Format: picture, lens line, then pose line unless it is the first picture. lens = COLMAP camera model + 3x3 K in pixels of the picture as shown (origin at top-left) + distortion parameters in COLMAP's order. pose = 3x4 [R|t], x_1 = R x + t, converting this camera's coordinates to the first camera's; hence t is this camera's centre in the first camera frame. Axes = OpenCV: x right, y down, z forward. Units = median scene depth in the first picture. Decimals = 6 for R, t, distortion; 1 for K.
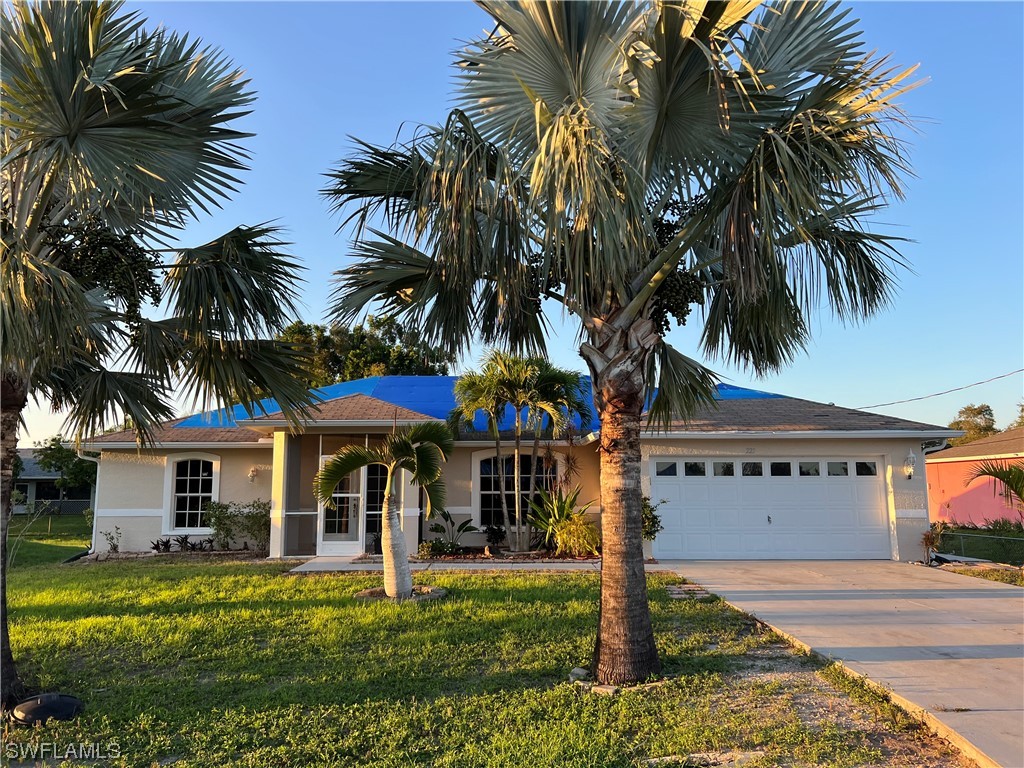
lens RADIAL K [[779.8, 0, 514.0], [0, 779.8, 385.1], [0, 0, 1]] dist [0.028761, -0.027663]
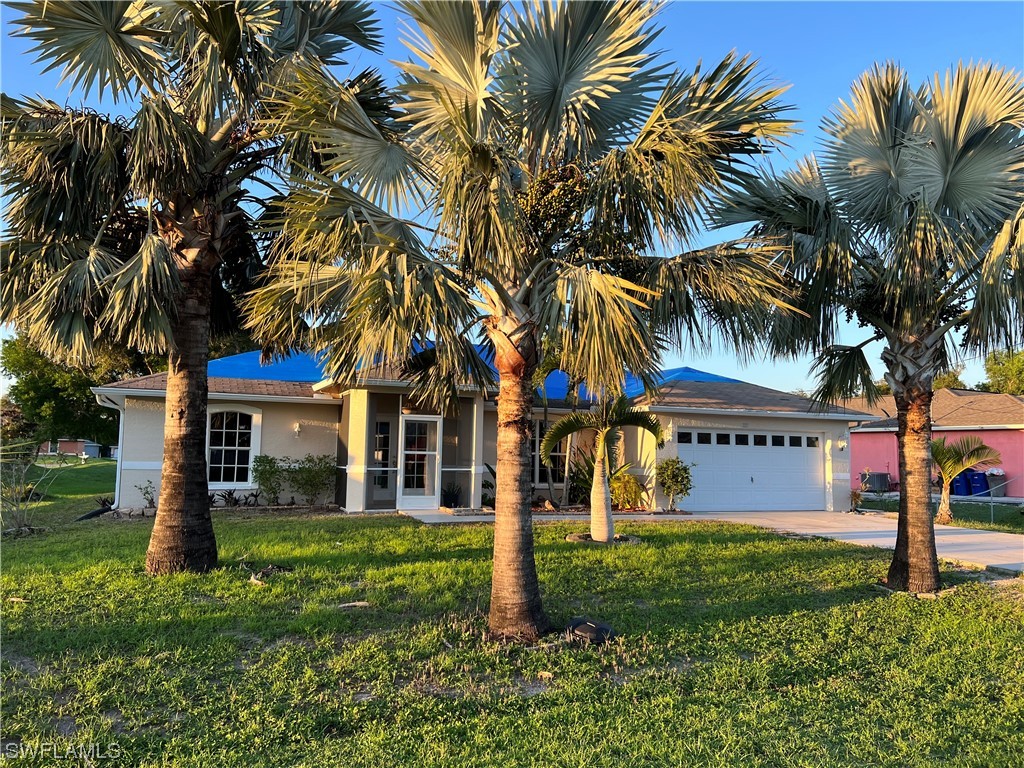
lens RADIAL K [[779.8, 0, 507.2], [0, 779.8, 383.2], [0, 0, 1]] dist [0.028761, -0.027663]
pose [[0.923528, 0.056499, 0.379346, -0.519933], [-0.075330, 0.996545, 0.034968, 0.001401], [-0.376059, -0.060870, 0.924594, -0.014210]]
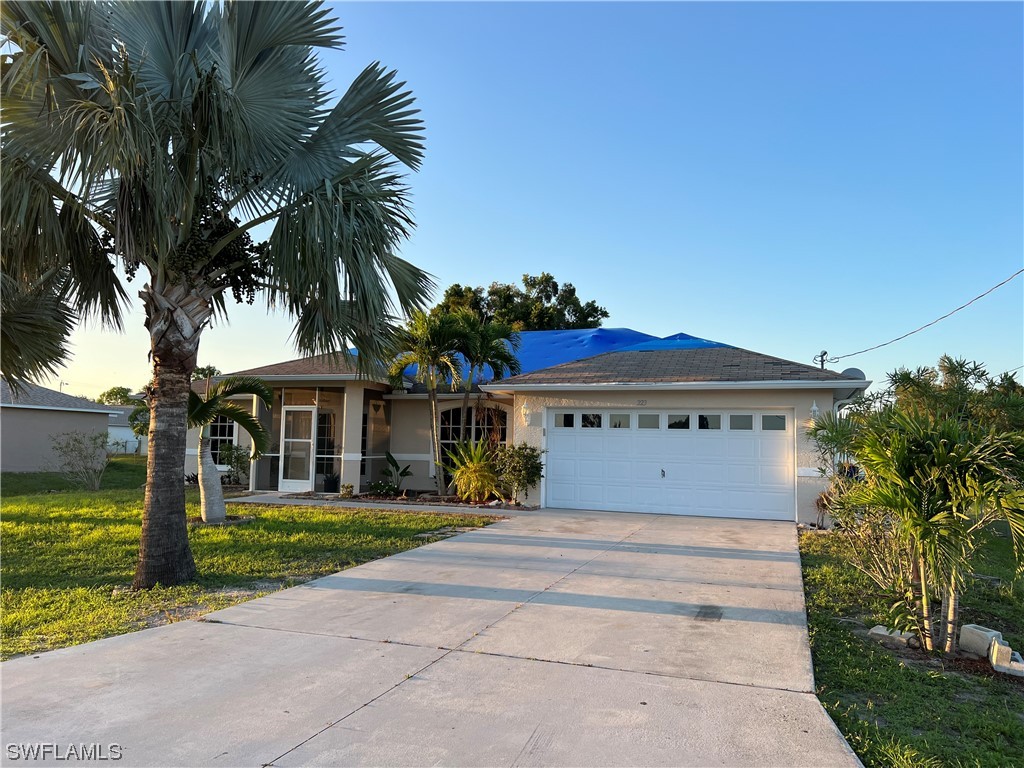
lens RADIAL K [[779.8, 0, 517.9], [0, 779.8, 378.9], [0, 0, 1]] dist [0.028761, -0.027663]
pose [[0.940988, -0.007326, -0.338360, 0.475494], [0.023770, 0.998727, 0.044480, 0.007107], [0.337603, -0.049897, 0.939965, 0.033195]]
